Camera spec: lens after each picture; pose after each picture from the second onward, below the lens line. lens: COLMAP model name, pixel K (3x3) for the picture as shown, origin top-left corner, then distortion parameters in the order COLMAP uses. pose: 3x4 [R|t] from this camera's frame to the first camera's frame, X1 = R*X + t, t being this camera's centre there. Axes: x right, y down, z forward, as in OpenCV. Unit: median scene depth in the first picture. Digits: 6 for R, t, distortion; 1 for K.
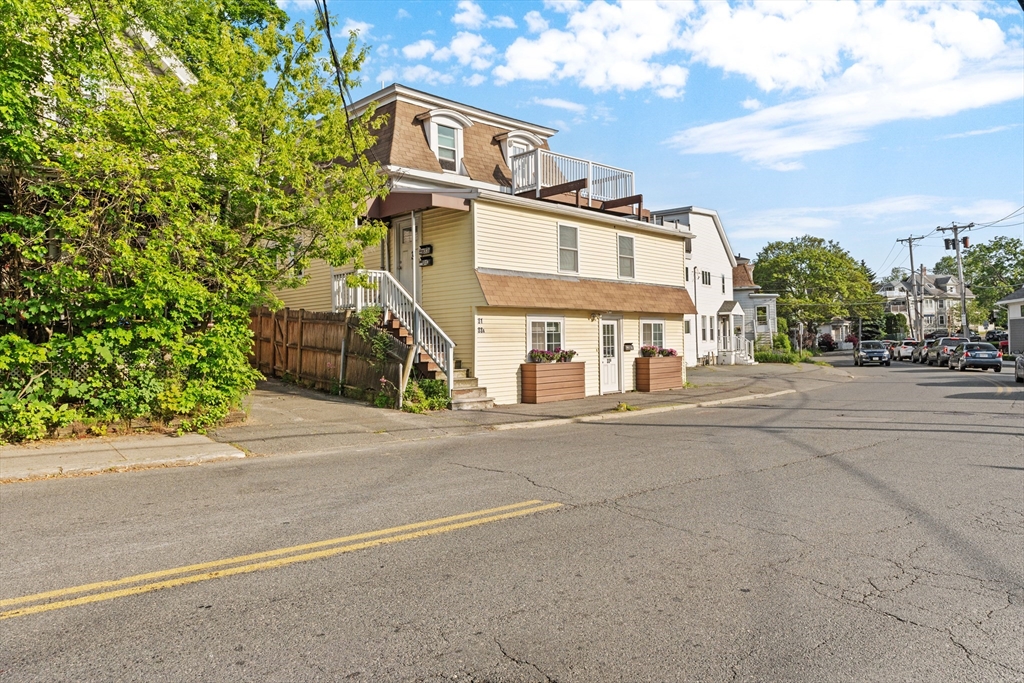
lens RADIAL K [[685.2, 0, 512.0], [0, 685.2, 341.5], [0, 0, 1]] dist [-0.003320, -0.000193]
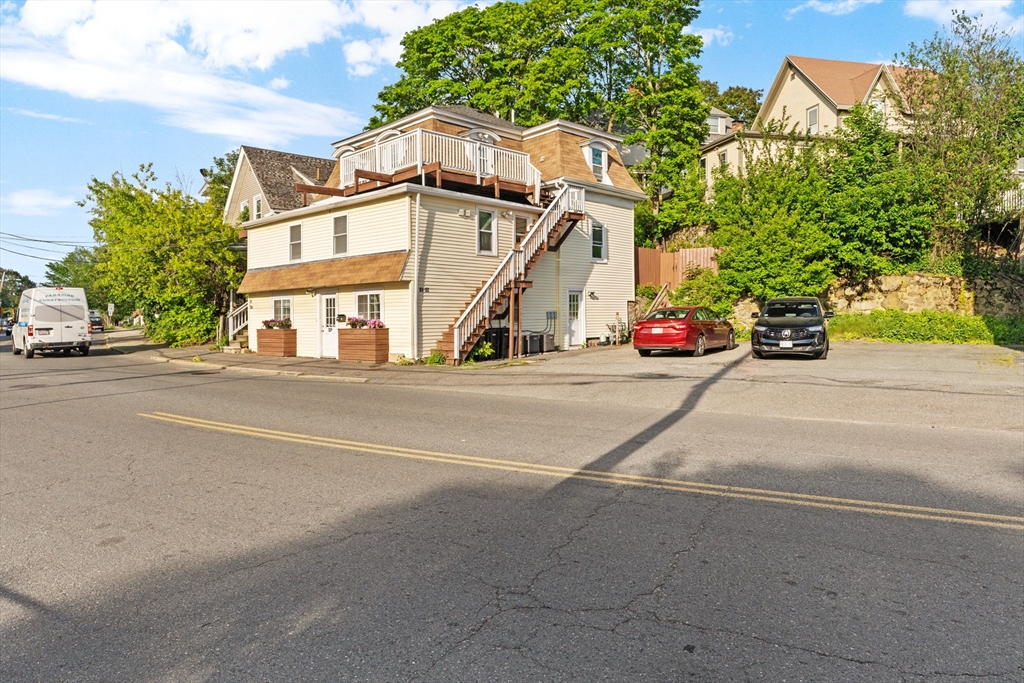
lens RADIAL K [[774.8, 0, 512.0], [0, 774.8, 341.5], [0, 0, 1]] dist [0.000515, -0.000214]
pose [[-0.027606, 0.049402, -0.998397, 1.415721], [0.021223, 0.998582, 0.048824, -0.009313], [0.999394, -0.019841, -0.028615, 1.326169]]
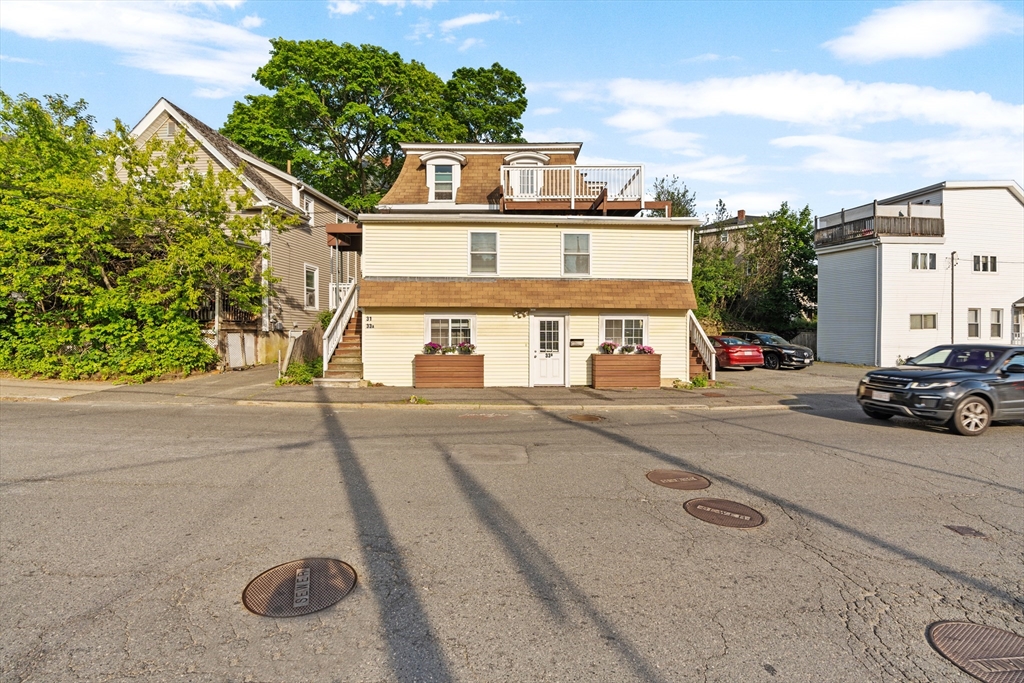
lens RADIAL K [[456.4, 0, 514.1], [0, 456.4, 342.5], [0, 0, 1]] dist [-0.008590, 0.000224]
pose [[0.727732, 0.034608, -0.684988, 0.575249], [-0.014266, 0.999274, 0.035331, -0.015482], [0.685713, -0.015939, 0.727697, 0.451819]]
